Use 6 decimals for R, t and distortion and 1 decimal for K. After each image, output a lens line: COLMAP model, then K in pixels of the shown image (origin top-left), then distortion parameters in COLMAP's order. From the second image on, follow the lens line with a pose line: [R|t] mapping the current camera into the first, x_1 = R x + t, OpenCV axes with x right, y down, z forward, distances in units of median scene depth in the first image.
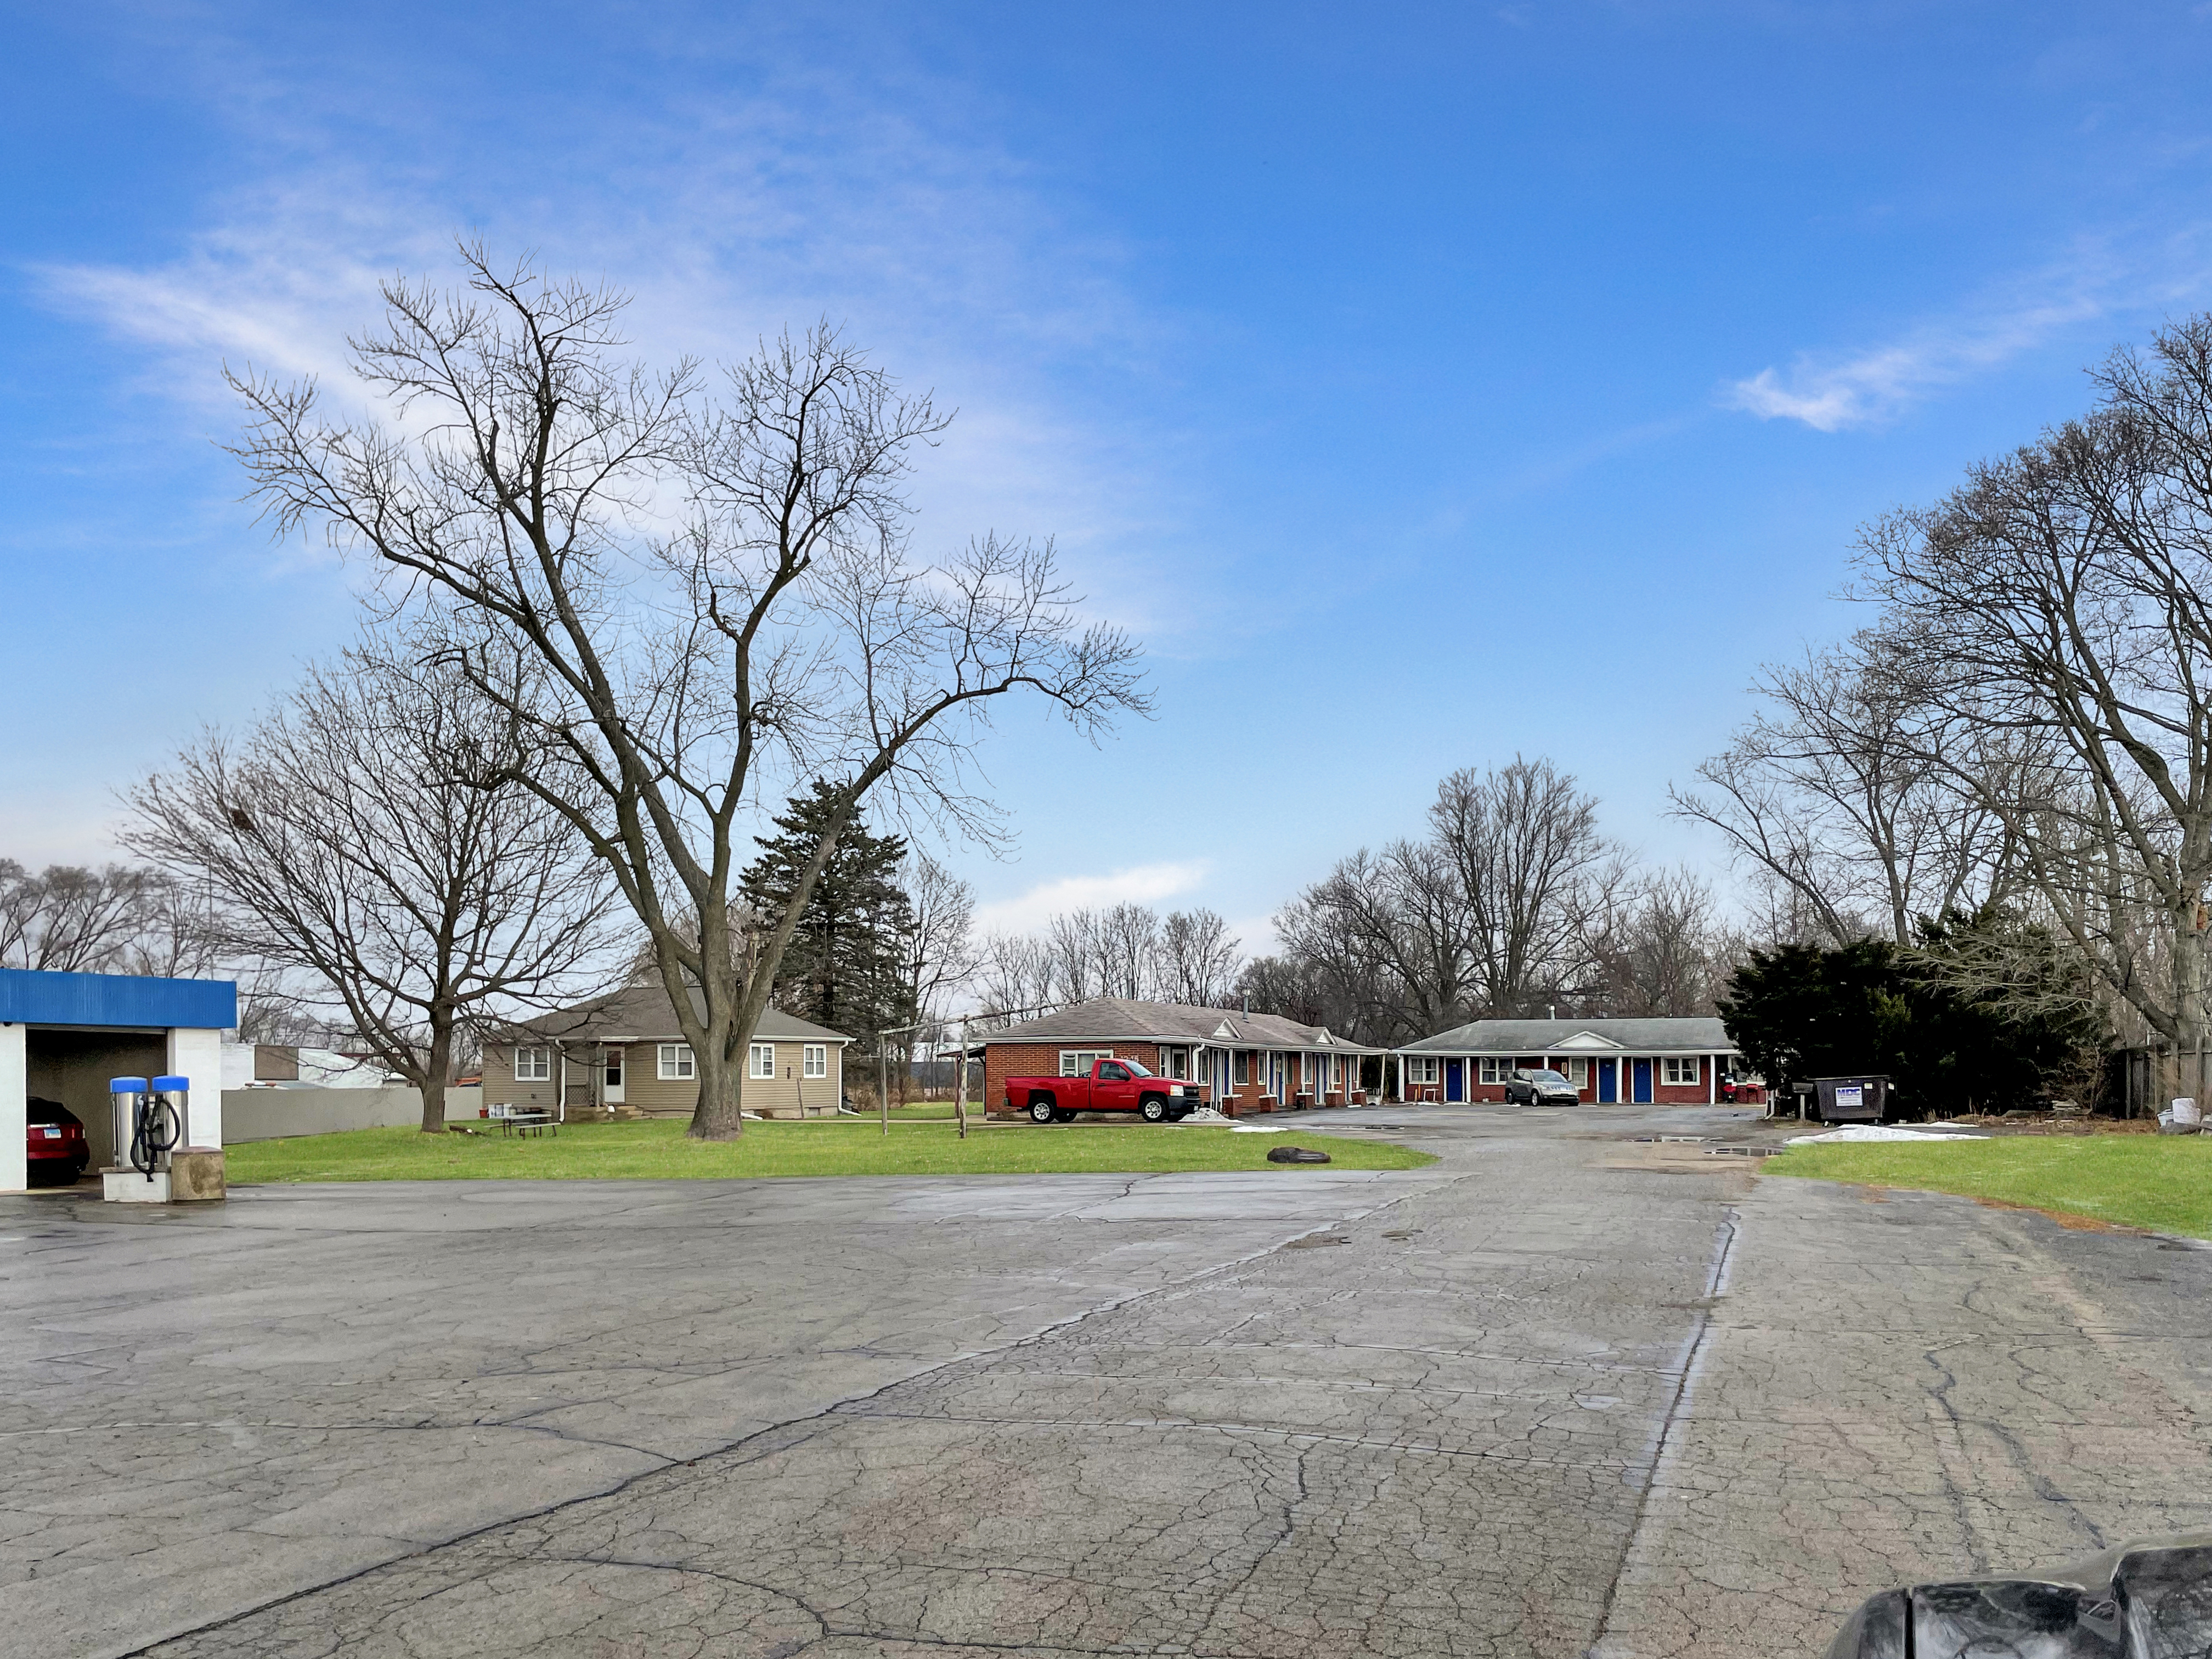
lens RADIAL K [[1661.9, 0, 1055.9], [0, 1661.9, 919.4], [0, 0, 1]] dist [0.072557, -0.095304]
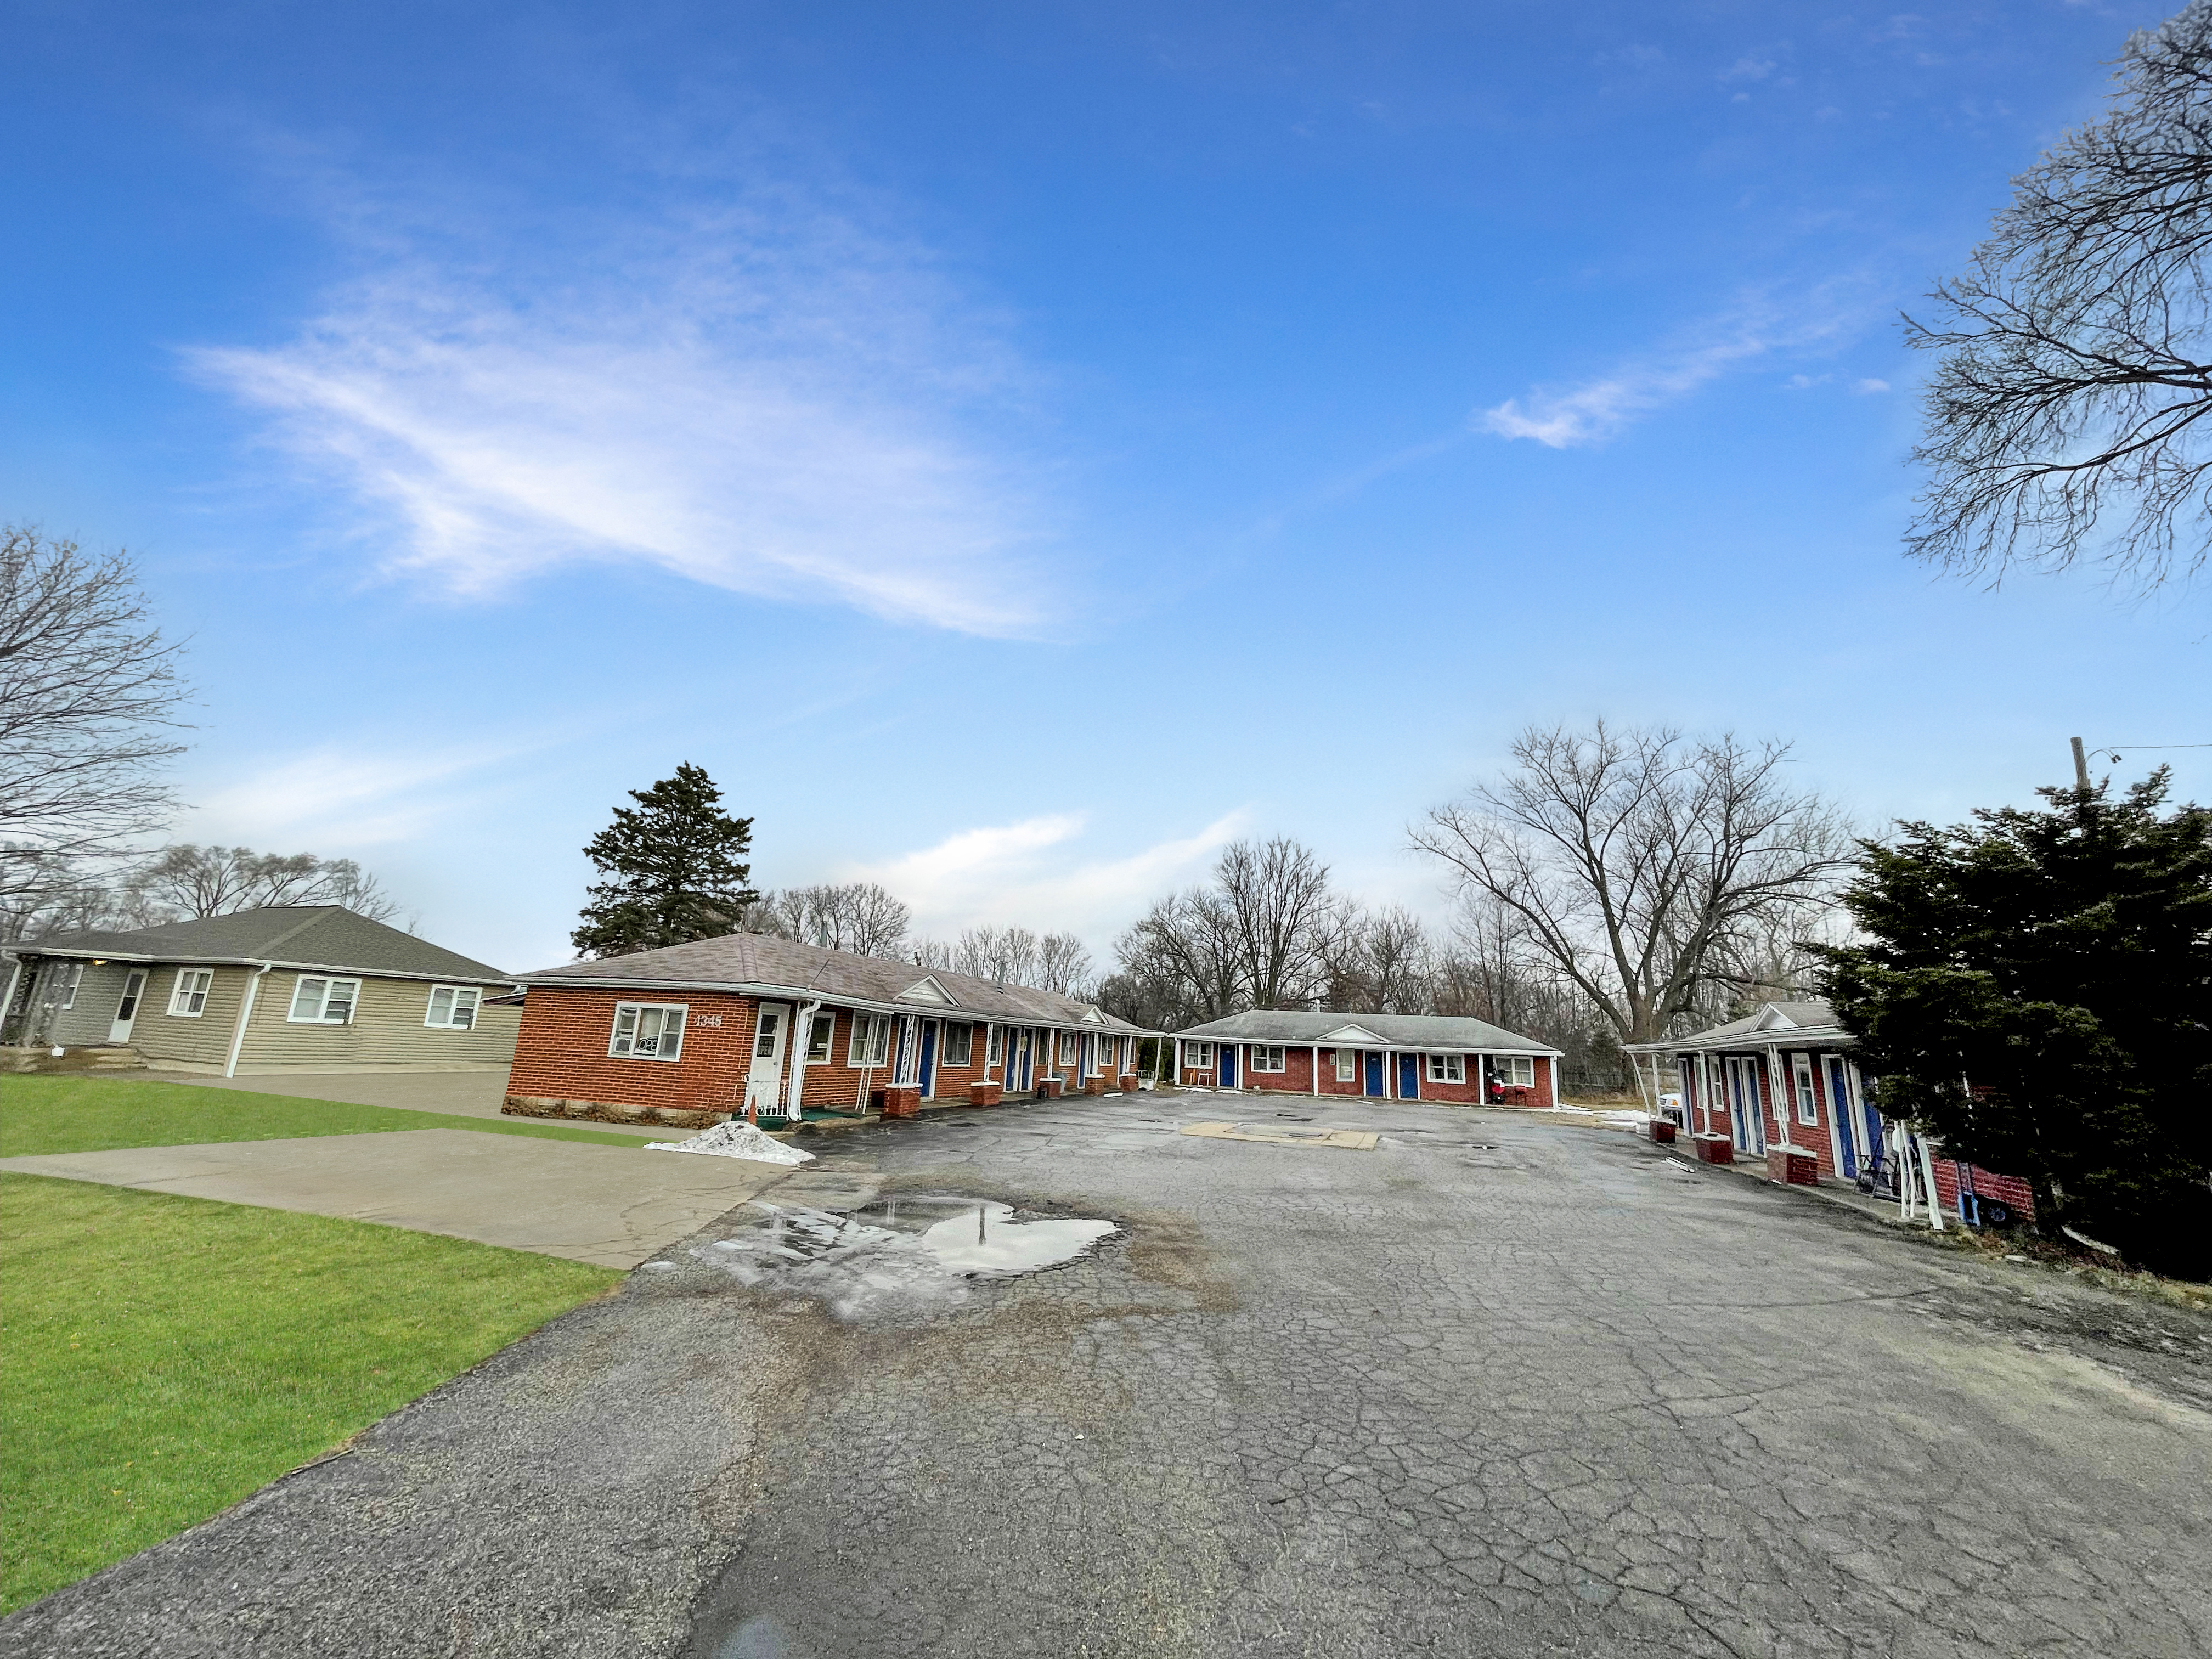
lens RADIAL K [[828.1, 0, 1071.7], [0, 828.1, 827.3], [0, 0, 1]] dist [-0.006902, -0.000273]
pose [[0.997452, 0.062231, 0.034869, 0.082741], [-0.055759, 0.985050, -0.162995, 0.028172], [-0.044492, 0.160635, 0.986011, 0.340380]]
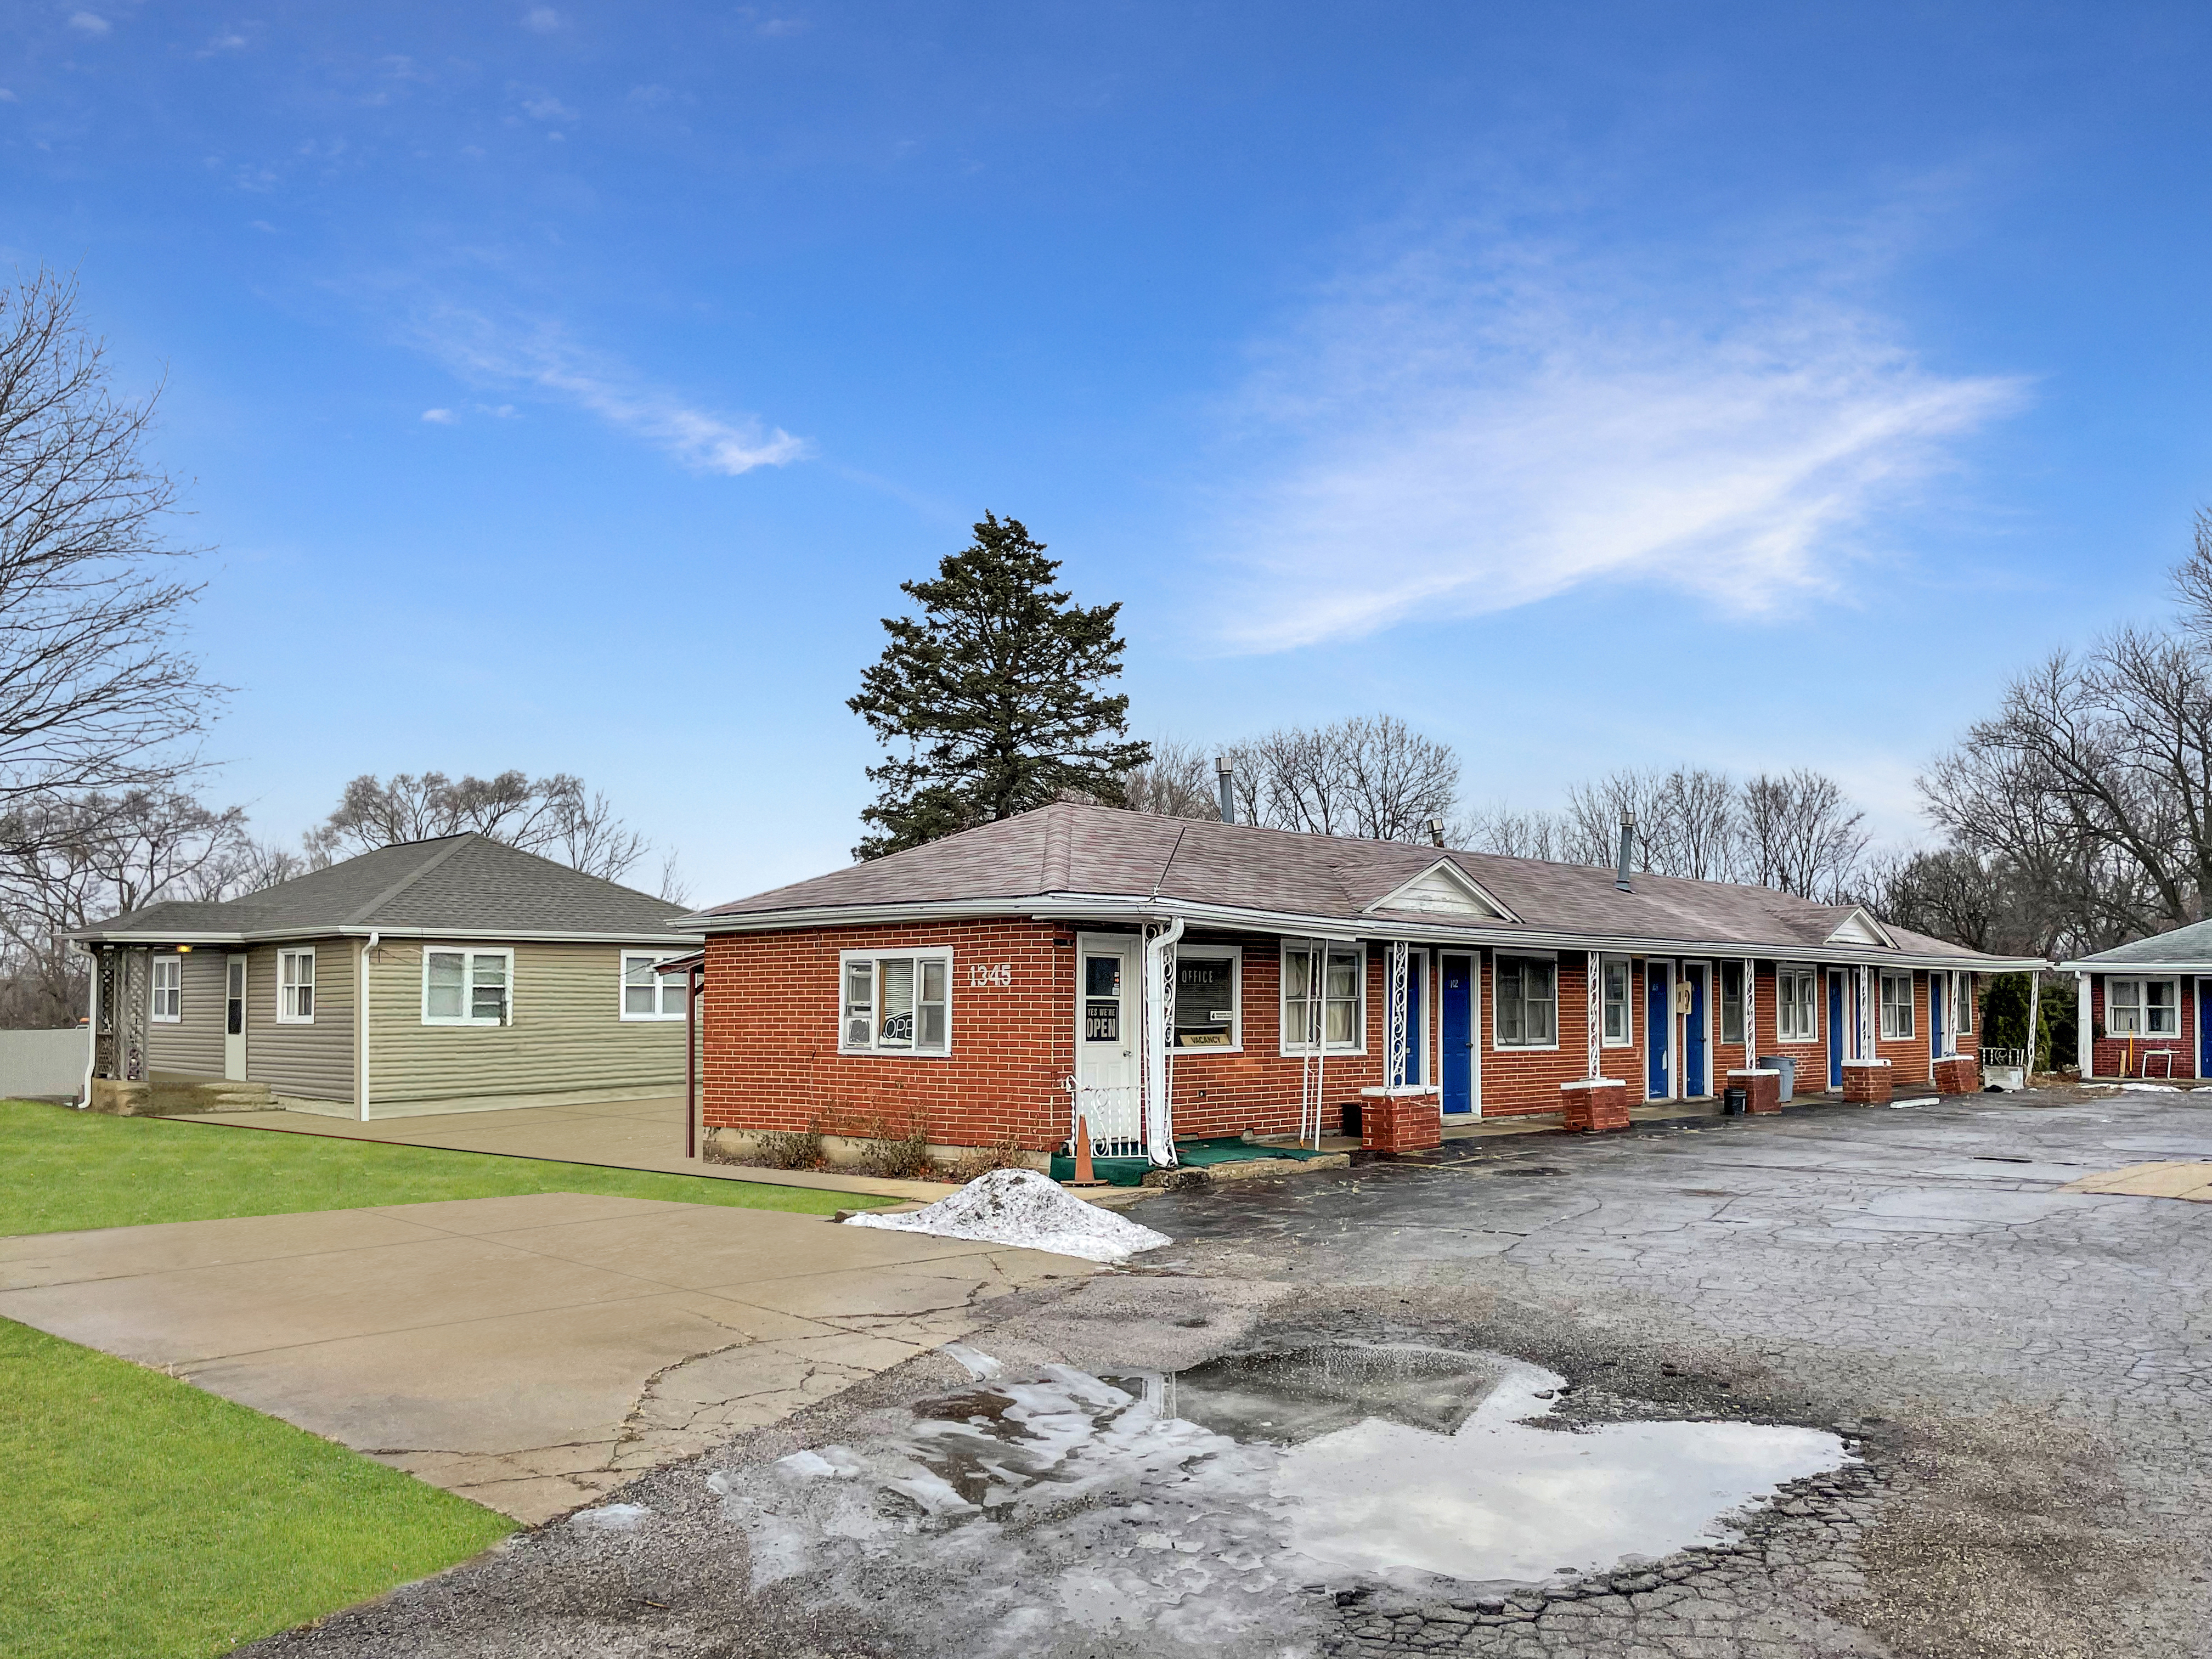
lens RADIAL K [[1634.3, 0, 1169.4], [0, 1634.3, 885.7], [0, 0, 1]] dist [0.108246, -0.171650]
pose [[0.943979, -0.018750, -0.329472, 0.089498], [0.025505, 0.999544, 0.016192, 0.032317], [0.329018, -0.023688, 0.944027, 0.365289]]
